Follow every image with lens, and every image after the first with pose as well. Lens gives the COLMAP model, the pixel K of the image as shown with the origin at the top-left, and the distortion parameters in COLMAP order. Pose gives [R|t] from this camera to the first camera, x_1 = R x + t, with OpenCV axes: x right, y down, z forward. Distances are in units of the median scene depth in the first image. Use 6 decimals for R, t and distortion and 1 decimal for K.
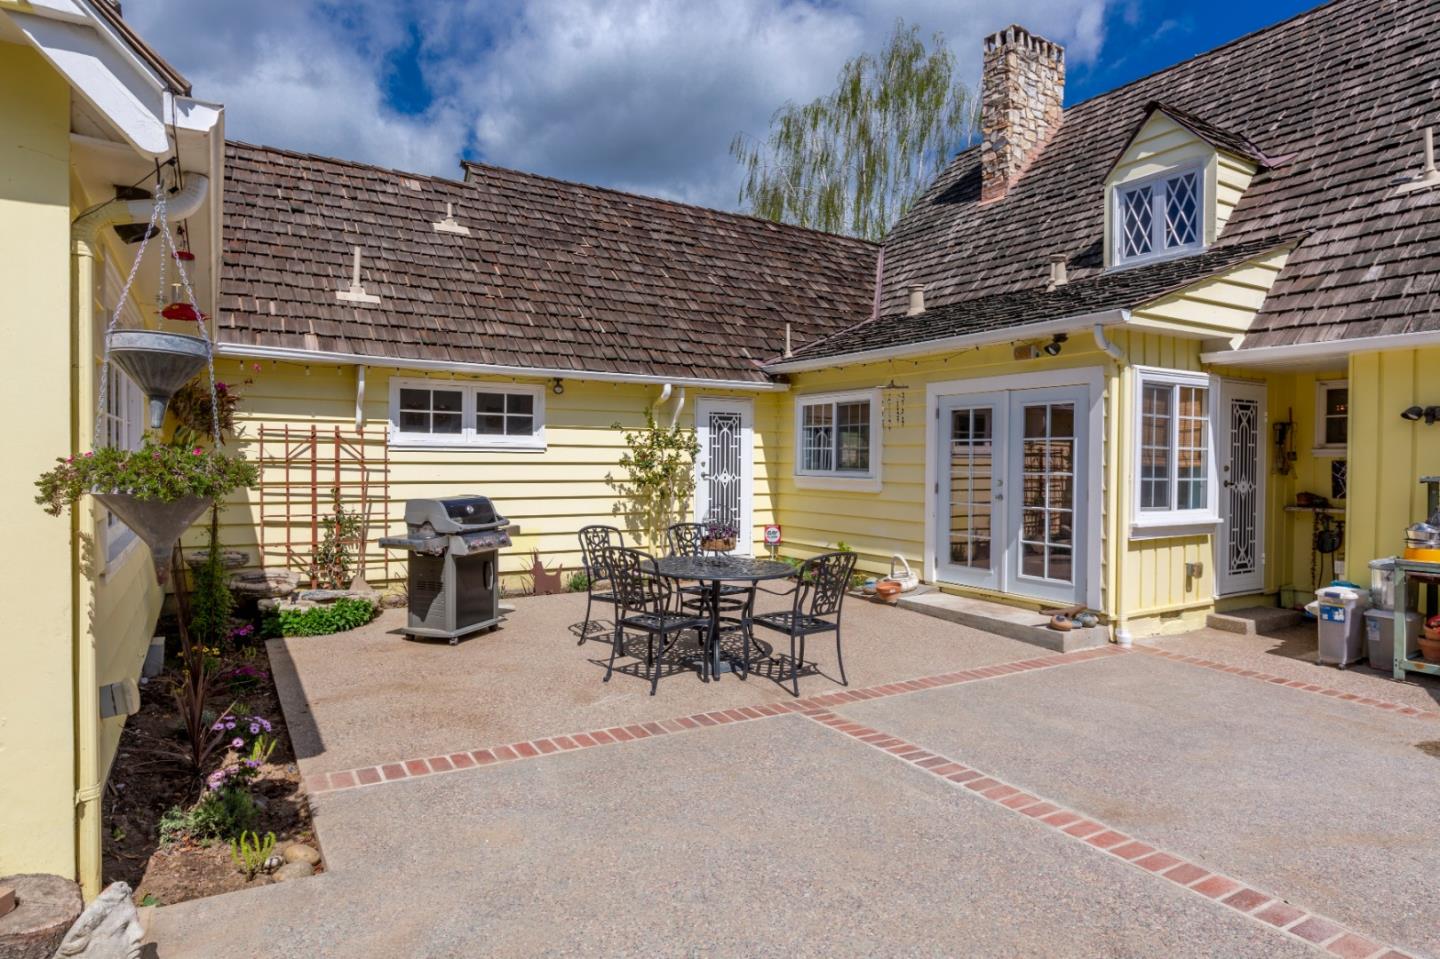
lens RADIAL K [[824.3, 0, 715.6], [0, 824.3, 472.0], [0, 0, 1]] dist [-0.003000, -0.004338]
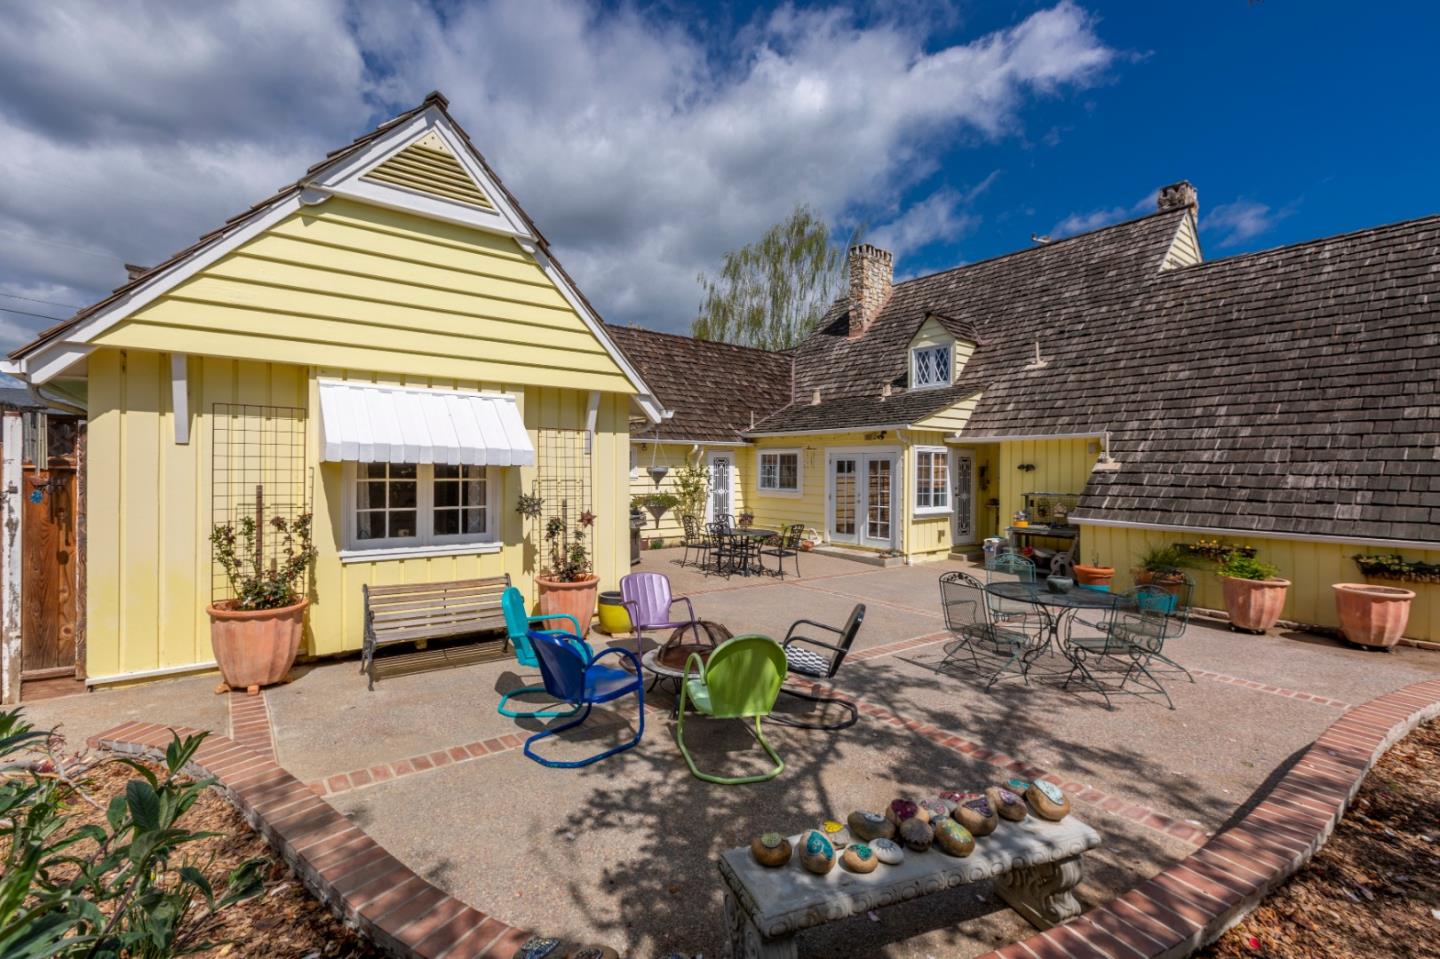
lens RADIAL K [[637.6, 0, 721.1], [0, 637.6, 475.0], [0, 0, 1]] dist [-0.003388, -0.000989]
pose [[0.993090, -0.001562, 0.117343, -0.194047], [0.002124, 0.999987, -0.004668, -0.029200], [-0.117334, 0.004885, 0.993080, -0.572128]]
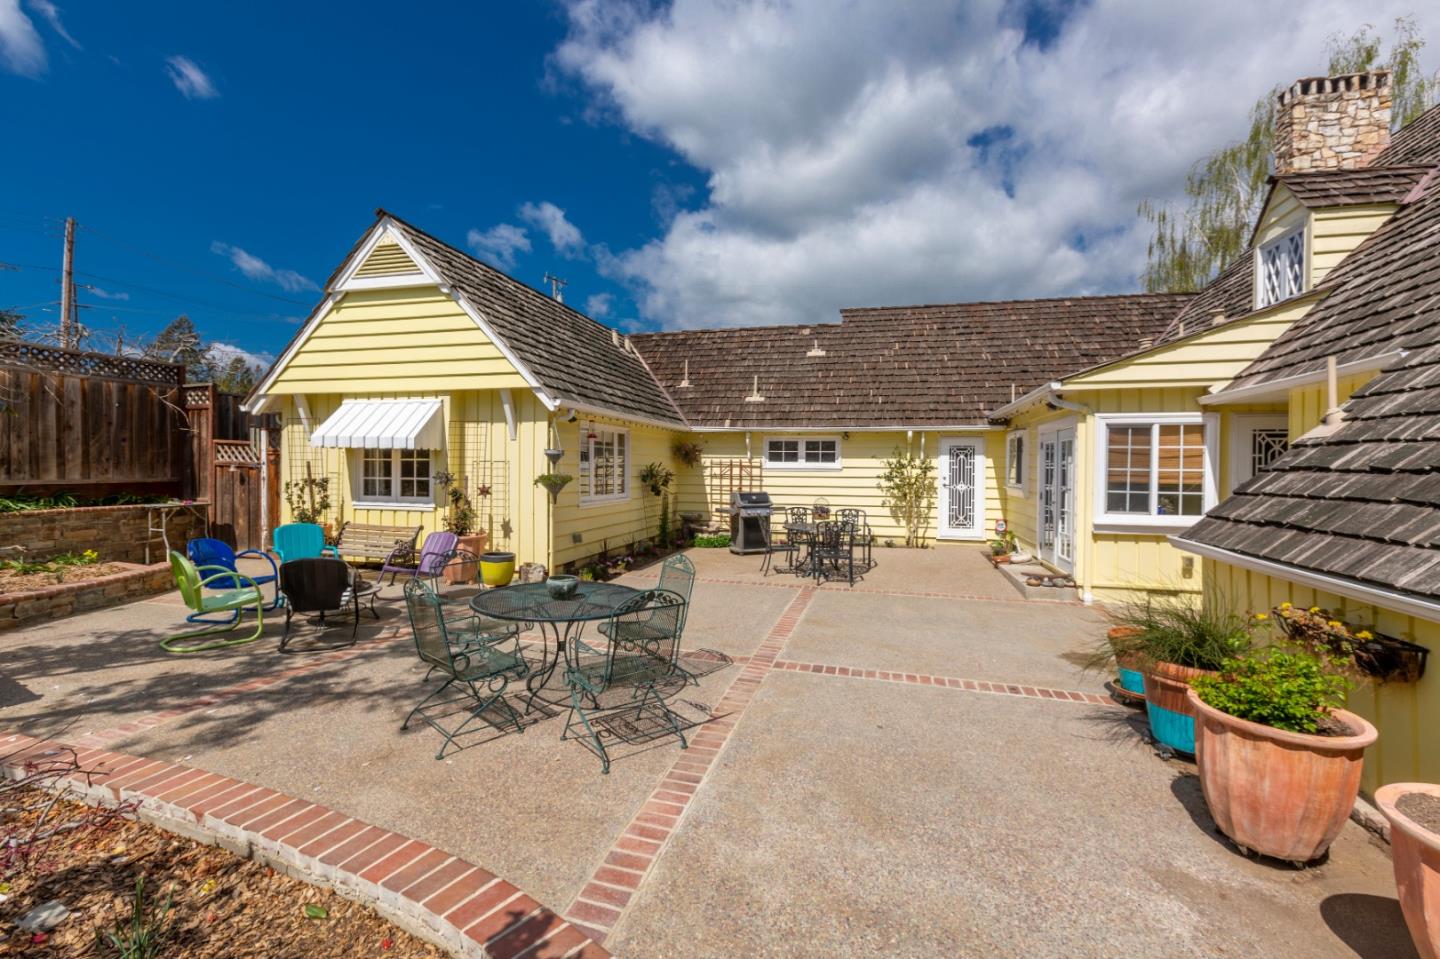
lens RADIAL K [[637.6, 0, 714.0], [0, 637.6, 477.1], [0, 0, 1]] dist [-0.003388, -0.000989]
pose [[0.692721, 0.007279, -0.721169, 0.662867], [-0.012708, 0.999917, -0.002114, -0.004300], [0.721094, 0.010629, 0.692756, -0.215629]]
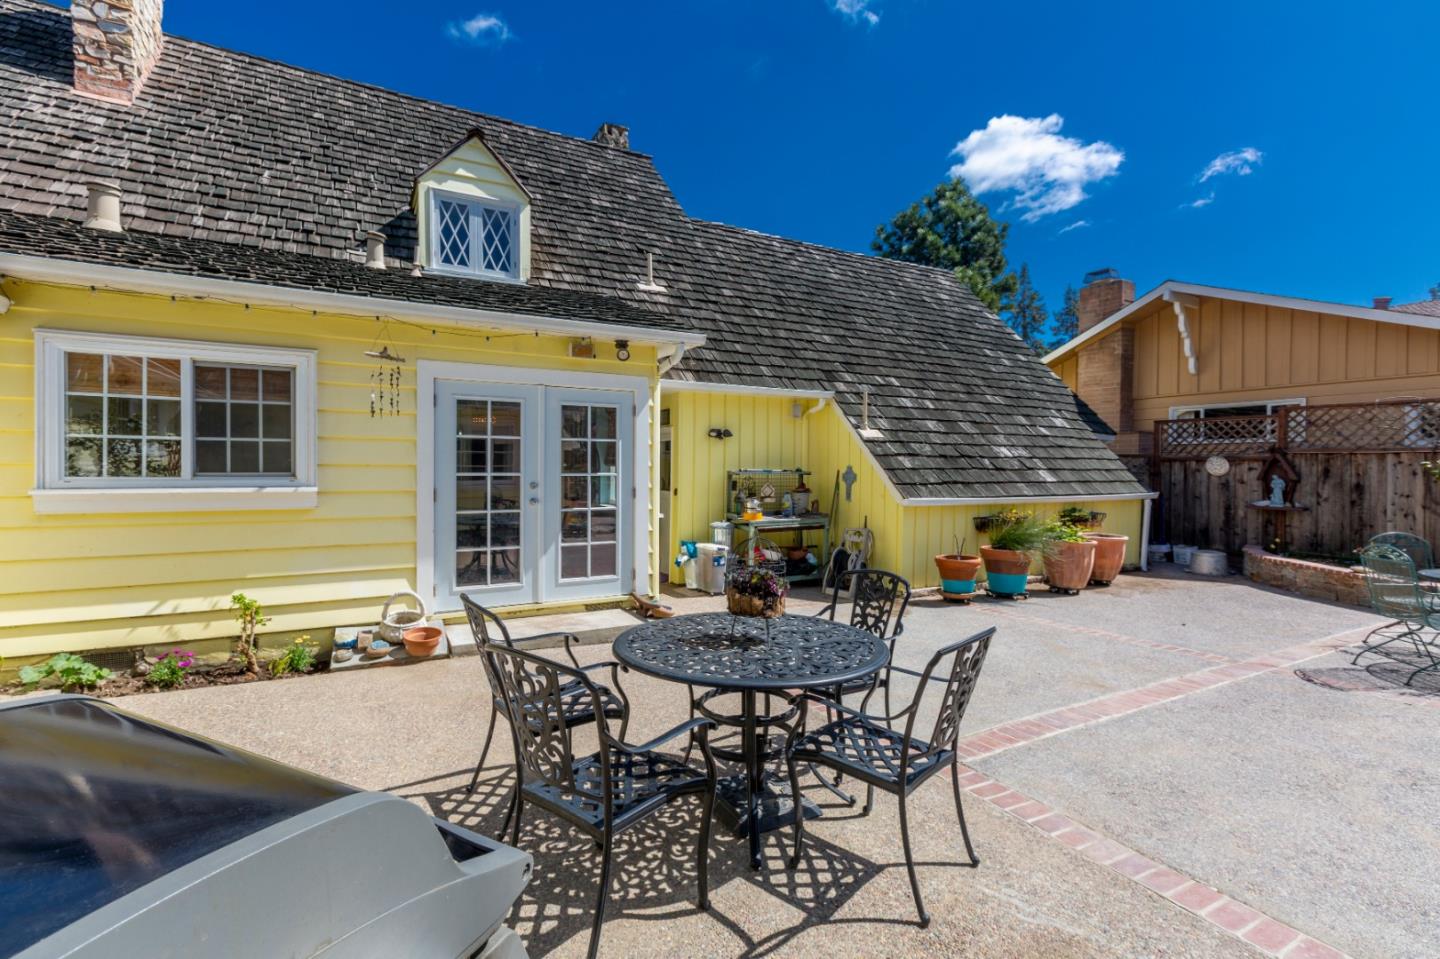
lens RADIAL K [[637.6, 0, 712.2], [0, 637.6, 473.5], [0, 0, 1]] dist [-0.003388, -0.000989]
pose [[0.051203, -0.018831, 0.998511, -0.310712], [0.008568, 0.999794, 0.018416, -0.009781], [-0.998651, 0.007613, 0.051354, 0.678177]]
